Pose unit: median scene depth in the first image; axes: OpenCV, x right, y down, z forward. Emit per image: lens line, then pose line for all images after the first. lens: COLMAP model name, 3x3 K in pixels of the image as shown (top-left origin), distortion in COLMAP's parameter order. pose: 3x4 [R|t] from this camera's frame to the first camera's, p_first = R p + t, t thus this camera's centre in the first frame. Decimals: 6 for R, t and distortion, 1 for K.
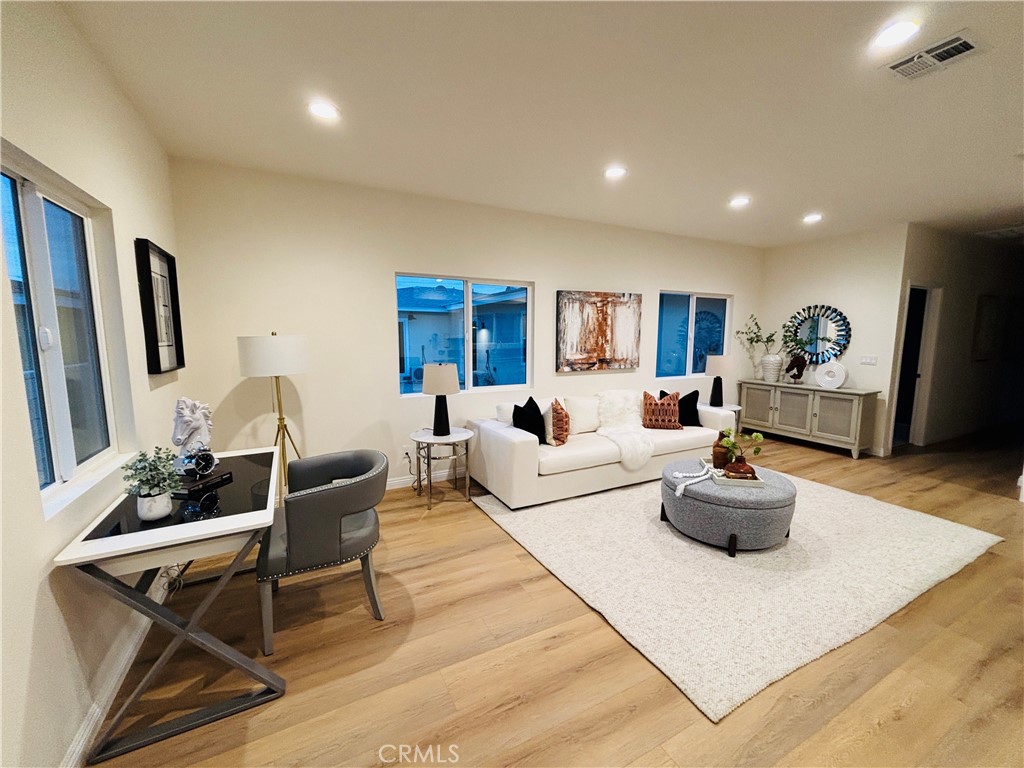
lens RADIAL K [[412.0, 0, 507.7], [0, 412.0, 384.0], [0, 0, 1]] dist [0.001294, -0.000697]
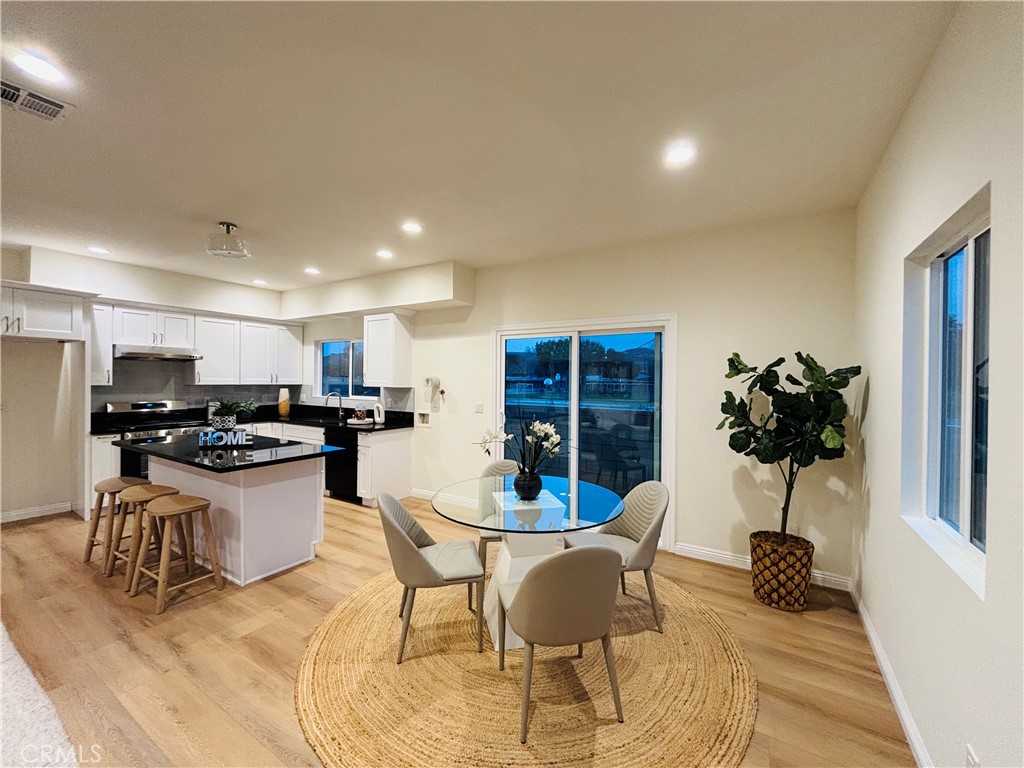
lens RADIAL K [[412.0, 0, 510.9], [0, 412.0, 375.1], [0, 0, 1]] dist [0.001294, -0.000697]
pose [[-0.518623, 0.004564, 0.854991, -0.173347], [0.092995, 0.994354, 0.051101, -0.028821], [-0.849931, 0.106012, -0.516119, 0.232873]]
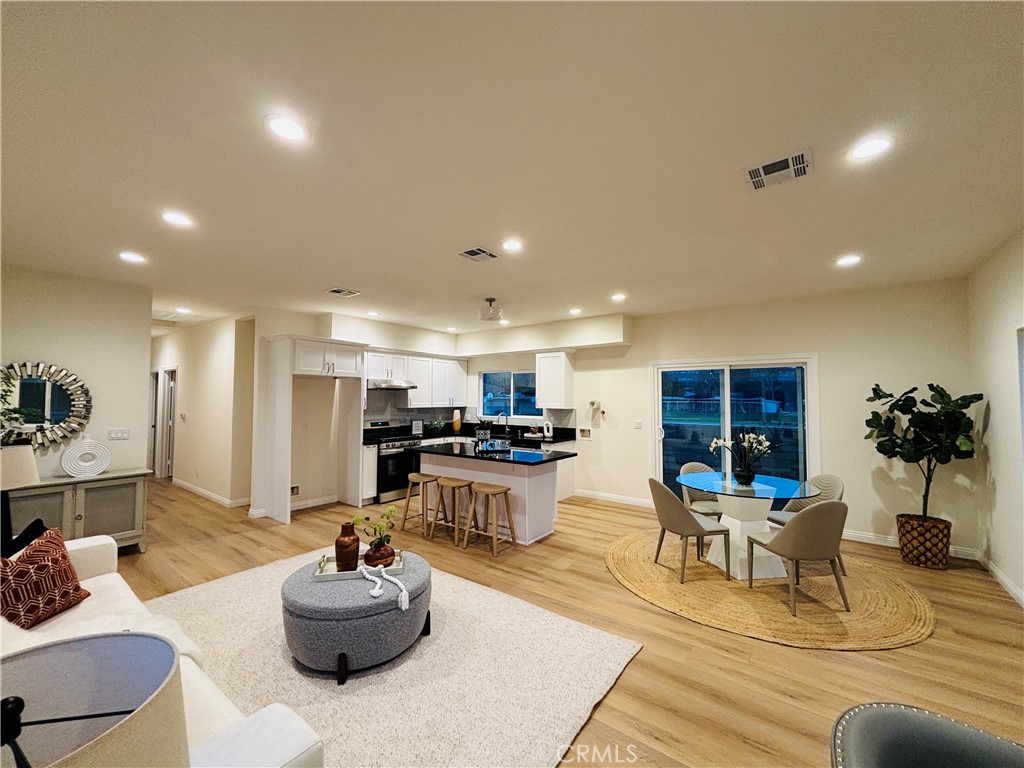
lens RADIAL K [[412.0, 0, 509.2], [0, 412.0, 374.0], [0, 0, 1]] dist [0.001294, -0.000697]
pose [[-0.436273, 0.052282, 0.898294, -0.258668], [0.107414, 0.994198, -0.005696, -0.096716], [-0.893380, 0.094004, -0.439358, 0.684315]]
